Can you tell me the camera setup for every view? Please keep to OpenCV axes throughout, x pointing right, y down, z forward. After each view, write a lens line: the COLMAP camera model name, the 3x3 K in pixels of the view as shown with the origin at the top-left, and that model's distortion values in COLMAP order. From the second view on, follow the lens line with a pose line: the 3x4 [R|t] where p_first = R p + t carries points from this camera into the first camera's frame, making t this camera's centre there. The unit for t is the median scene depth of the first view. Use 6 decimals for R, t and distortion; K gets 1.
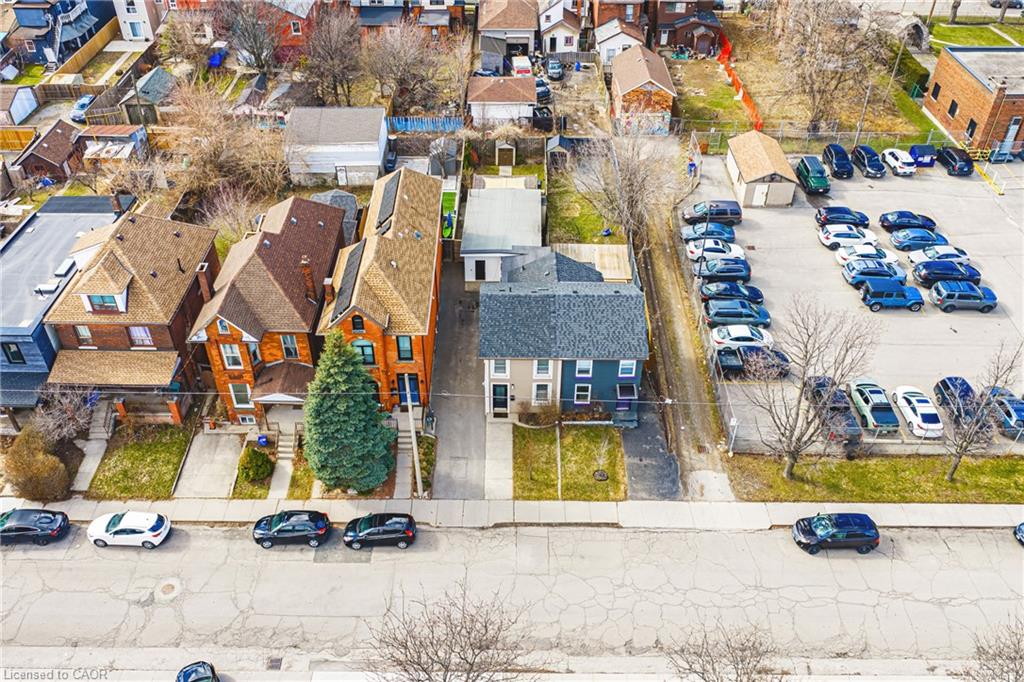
lens RADIAL K [[847.1, 0, 511.4], [0, 847.1, 342.7], [0, 0, 1]] dist [0.004377, -0.000643]
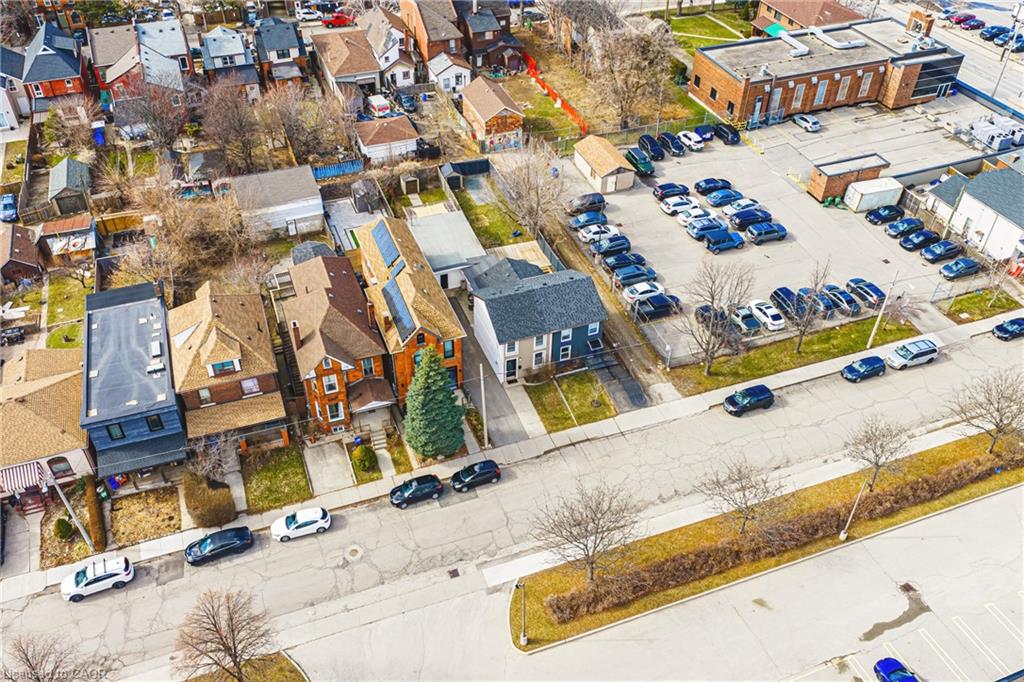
lens RADIAL K [[847.1, 0, 511.9], [0, 847.1, 339.9], [0, 0, 1]] dist [0.004377, -0.000643]
pose [[0.936150, -0.222874, 0.271937, -0.328843], [0.214434, 0.974846, 0.060770, -0.057804], [-0.278641, 0.001423, 0.960394, -0.297213]]
